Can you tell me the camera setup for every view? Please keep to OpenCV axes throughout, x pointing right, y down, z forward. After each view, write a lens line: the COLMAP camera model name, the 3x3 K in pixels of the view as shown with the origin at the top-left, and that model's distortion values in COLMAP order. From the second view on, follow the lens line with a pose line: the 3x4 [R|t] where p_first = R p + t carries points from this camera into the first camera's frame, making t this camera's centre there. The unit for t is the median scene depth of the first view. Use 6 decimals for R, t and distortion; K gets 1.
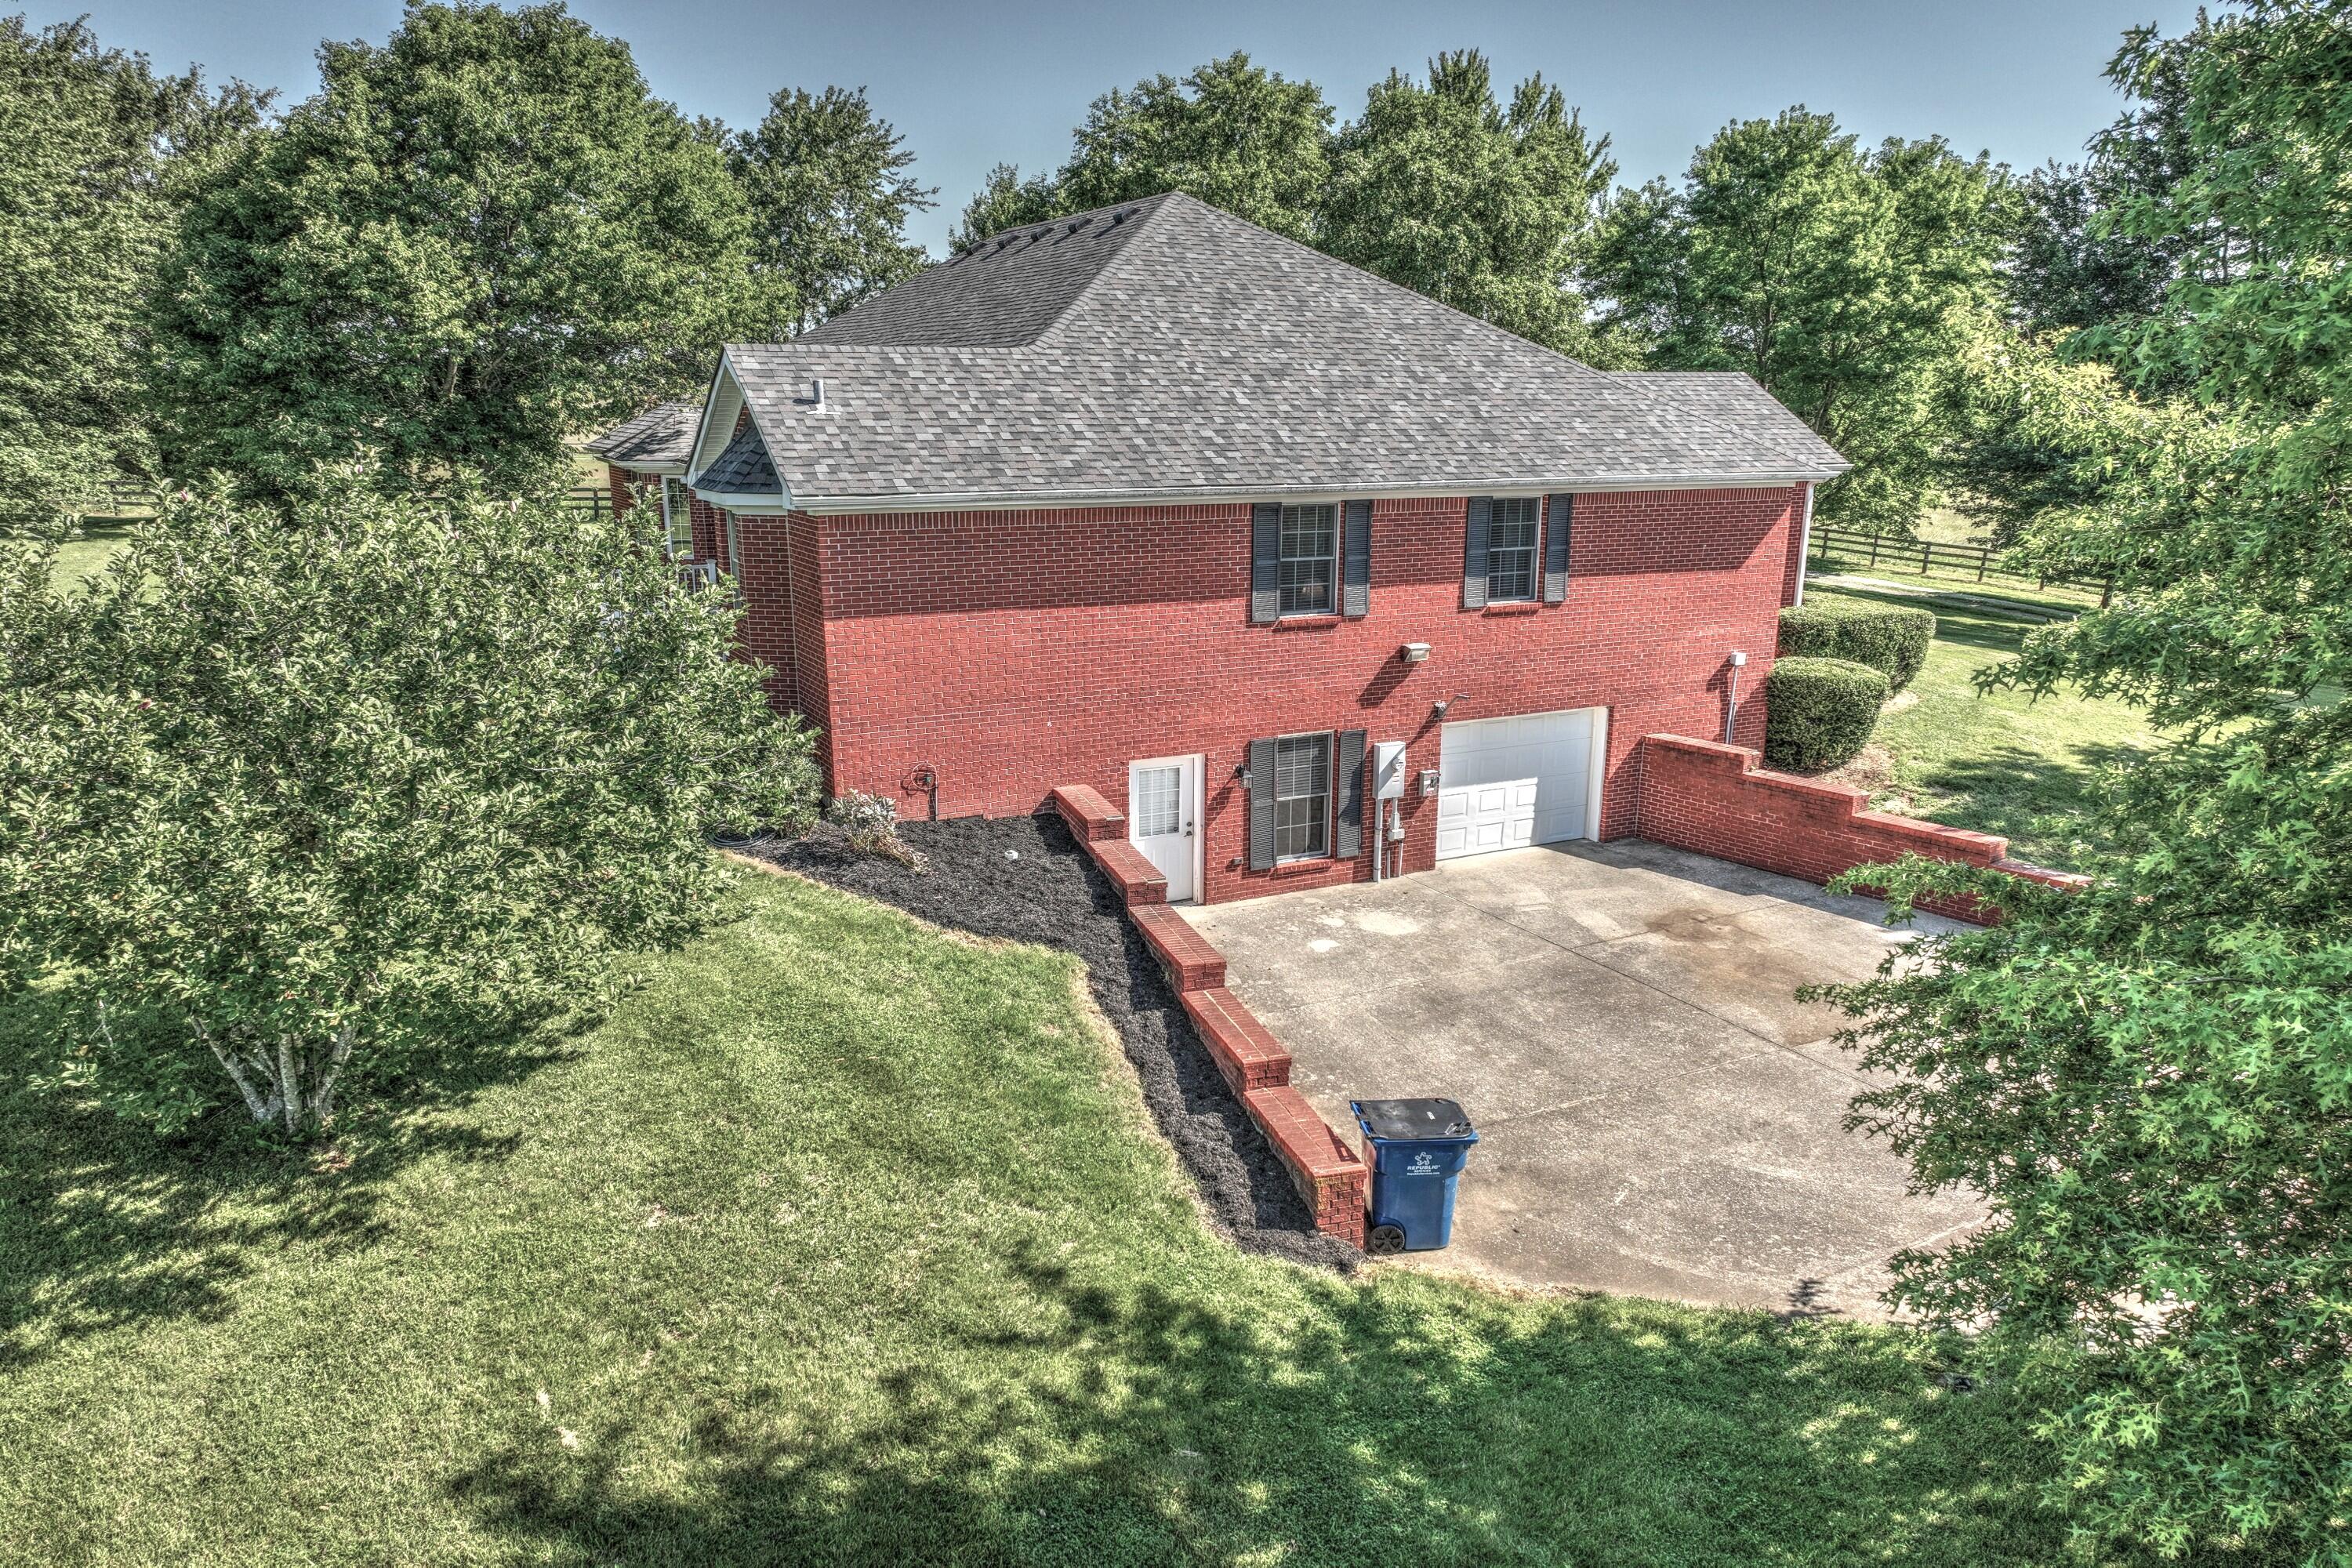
lens RADIAL K [[1611.8, 0, 1178.1], [0, 1611.8, 840.2], [0, 0, 1]] dist [0.008304, 0.014254]
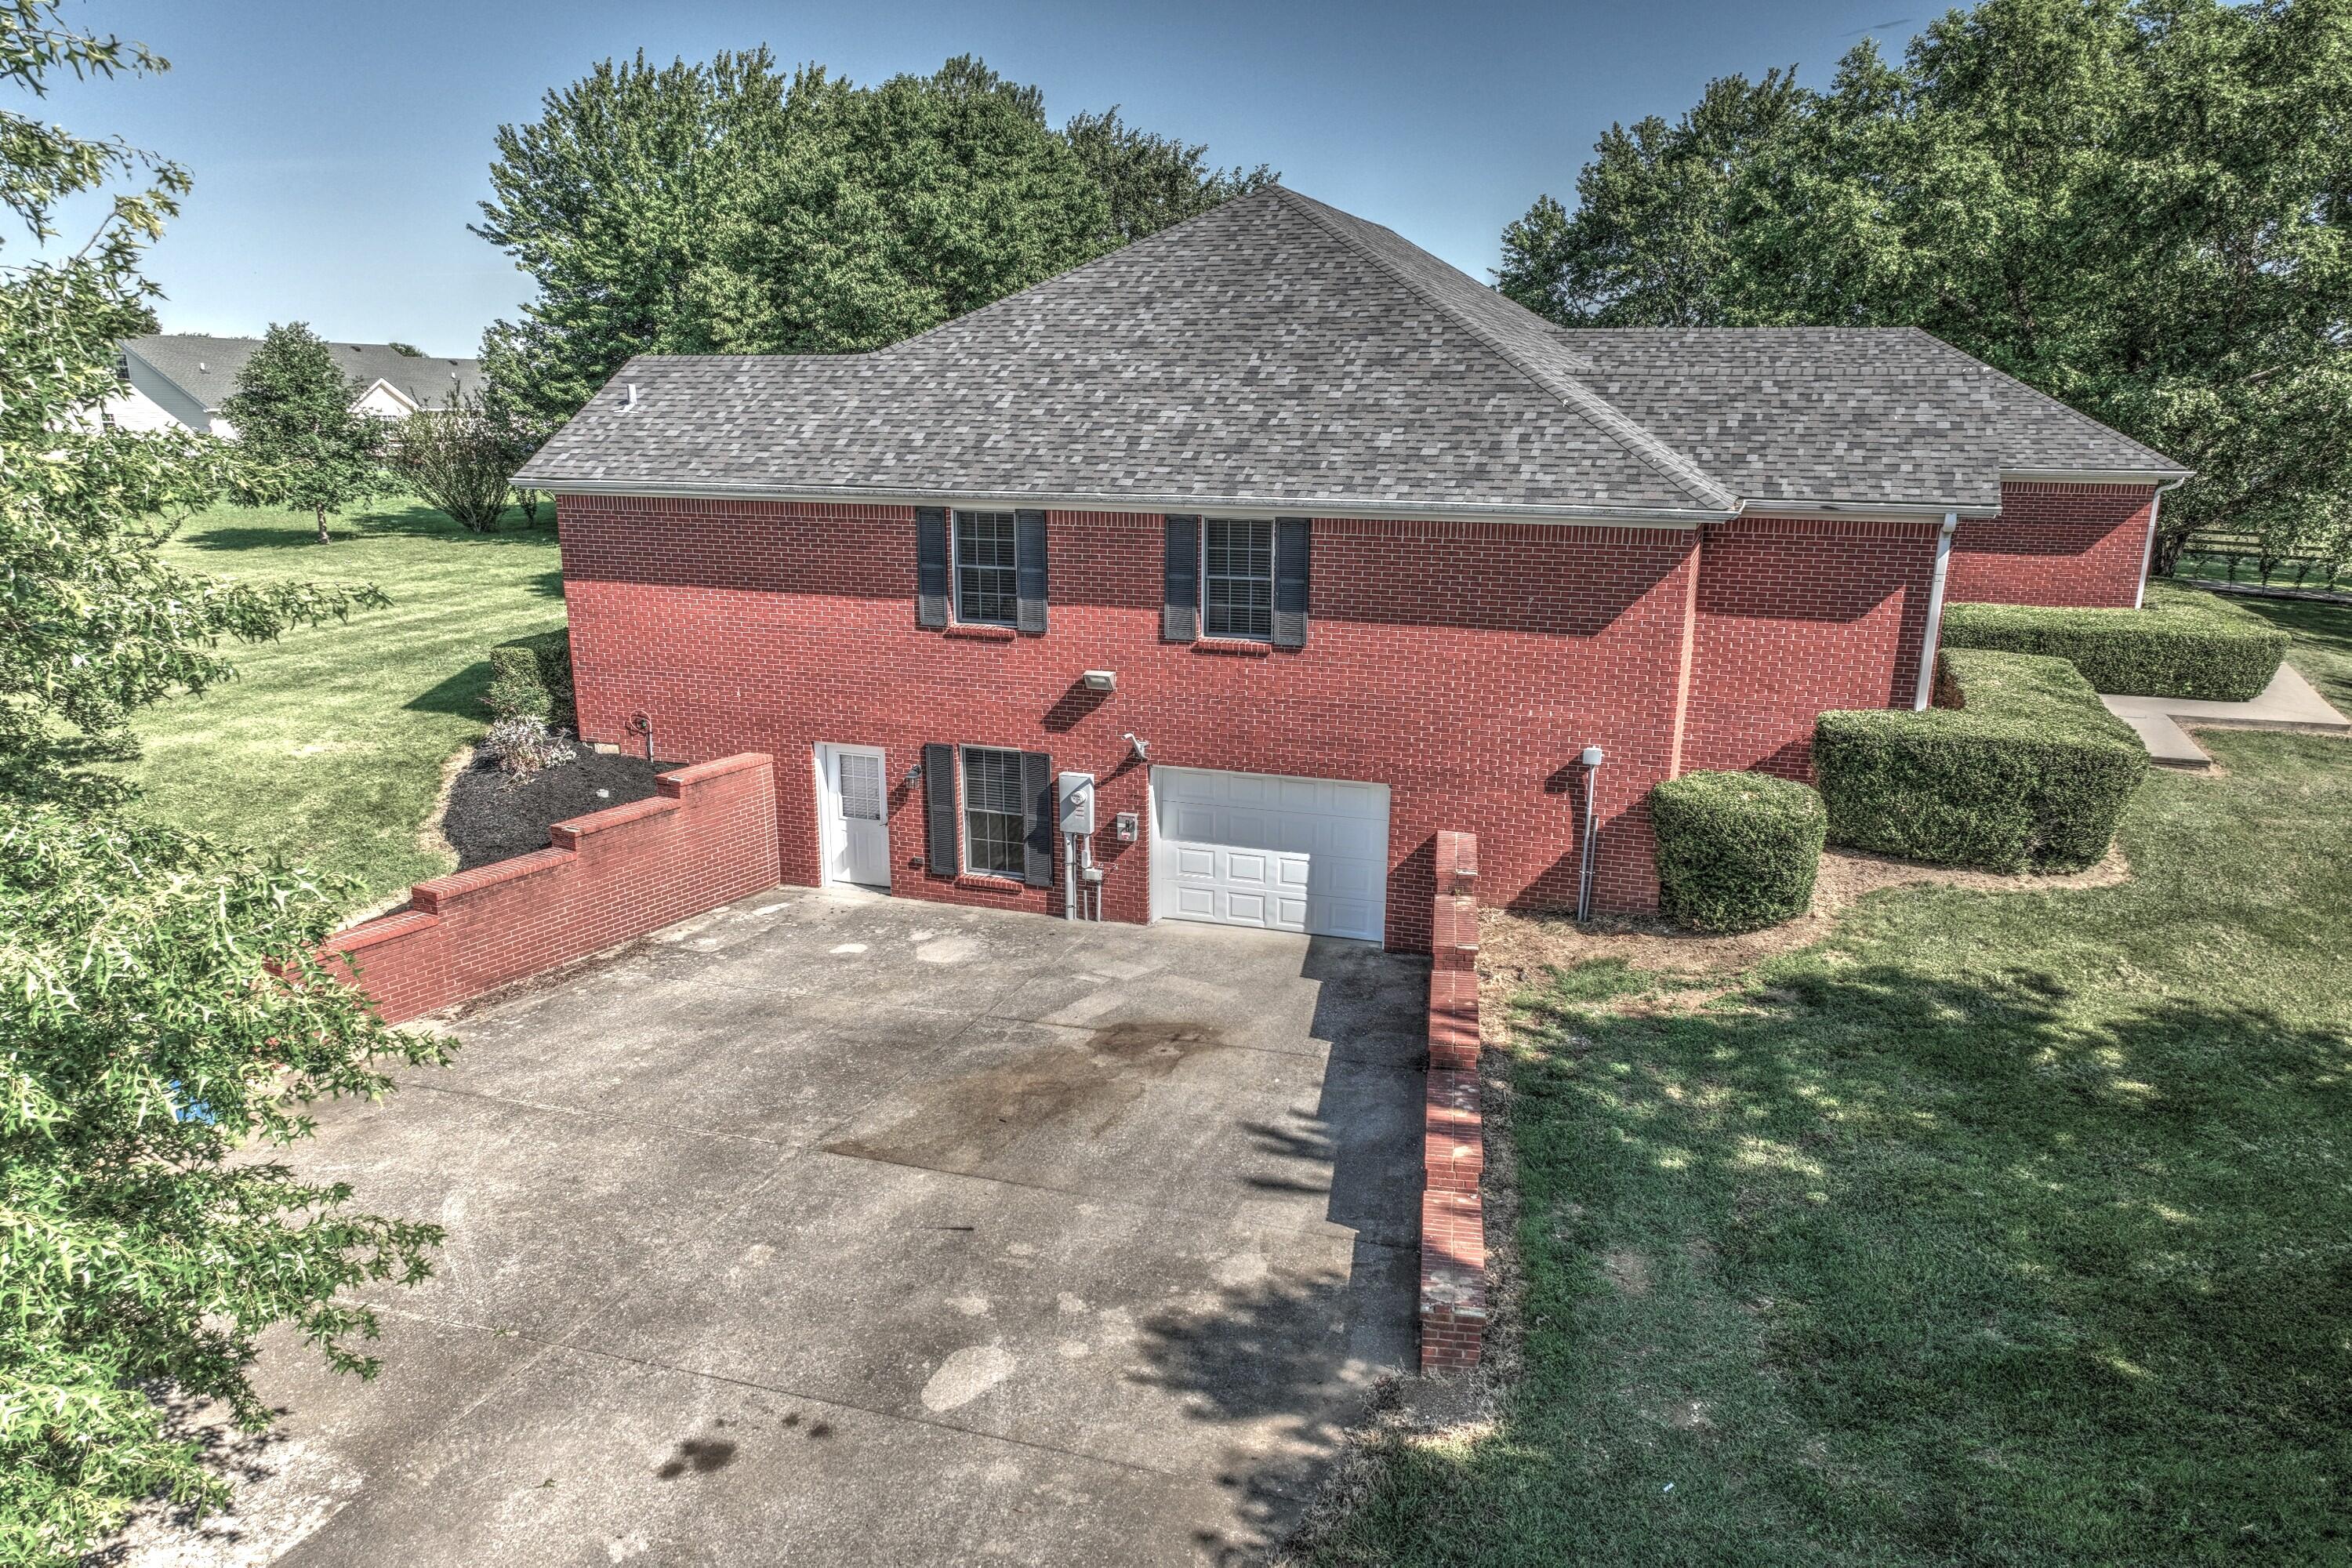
lens RADIAL K [[1611.8, 0, 1178.1], [0, 1611.8, 840.2], [0, 0, 1]] dist [0.008304, 0.014254]
pose [[0.687031, 0.192929, -0.700547, 0.828910], [-0.193704, 0.977847, 0.079330, -0.107999], [0.700333, 0.081197, 0.709183, 0.387771]]
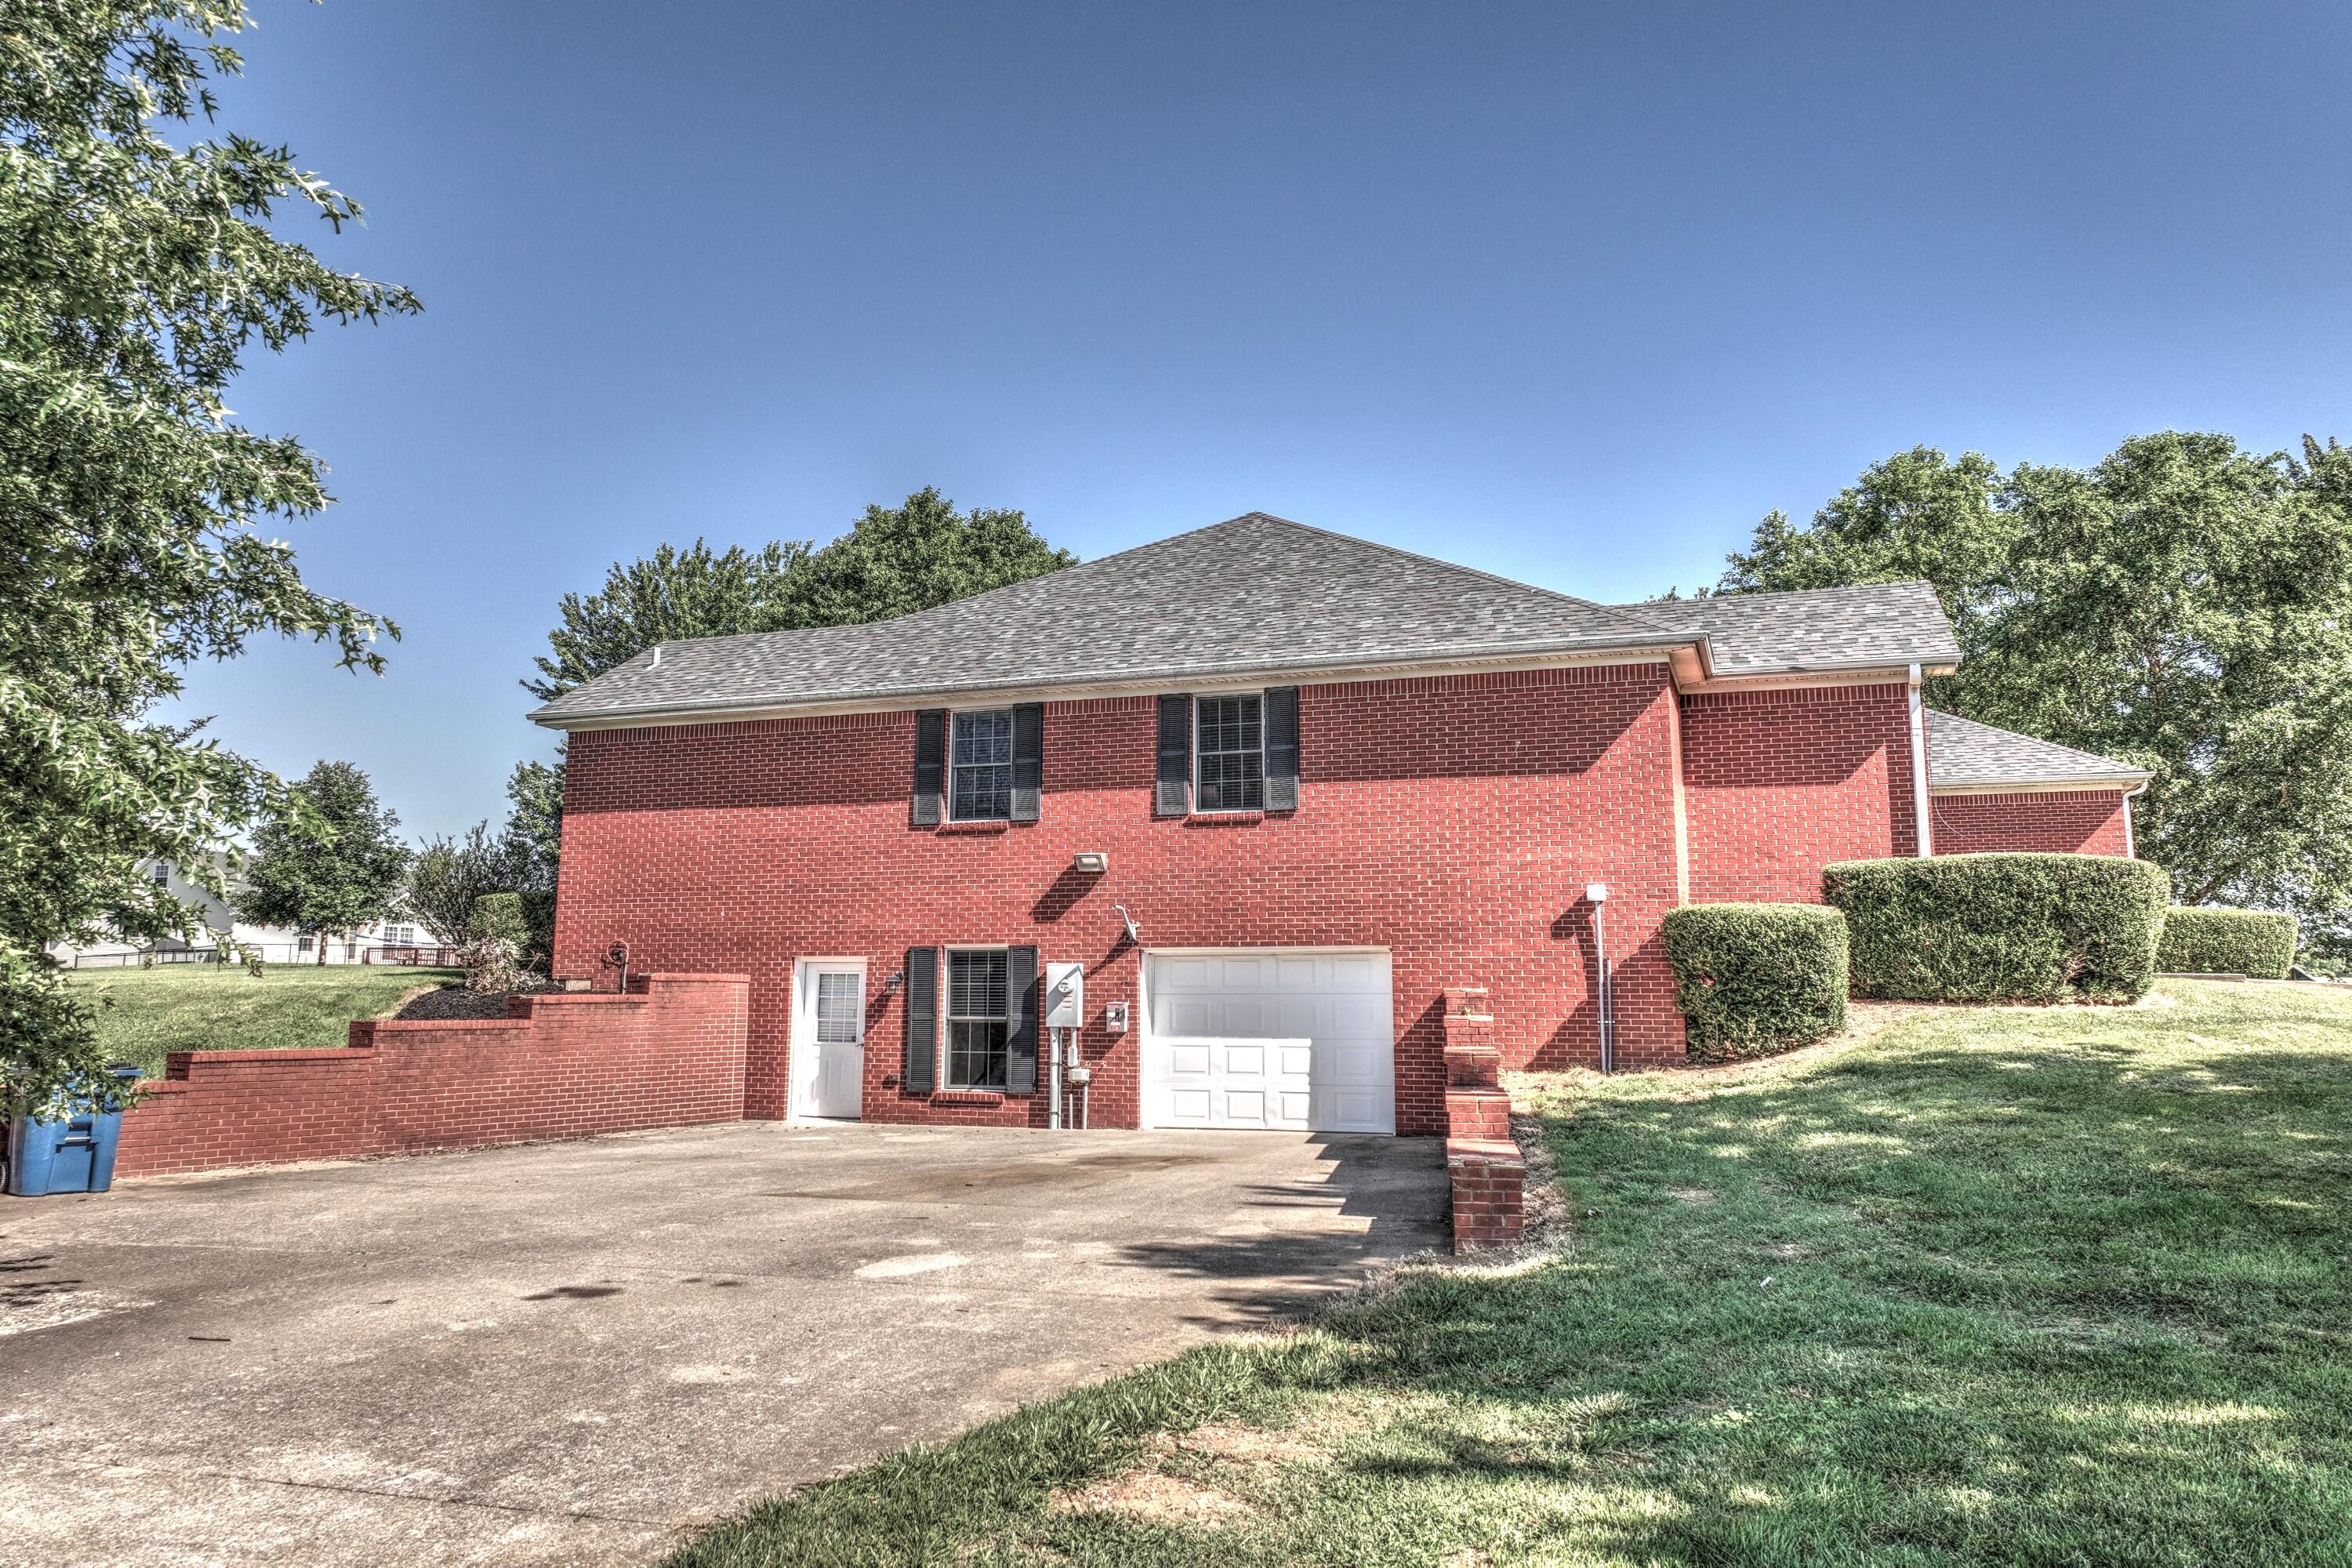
lens RADIAL K [[1610.3, 0, 1176.0], [0, 1610.3, 705.9], [0, 0, 1]] dist [0.011566, 0.000941]
pose [[0.686761, -0.132554, -0.714695, 0.829593], [-0.192020, 0.915221, -0.354260, 0.113090], [0.701062, 0.380527, 0.603085, 0.452905]]
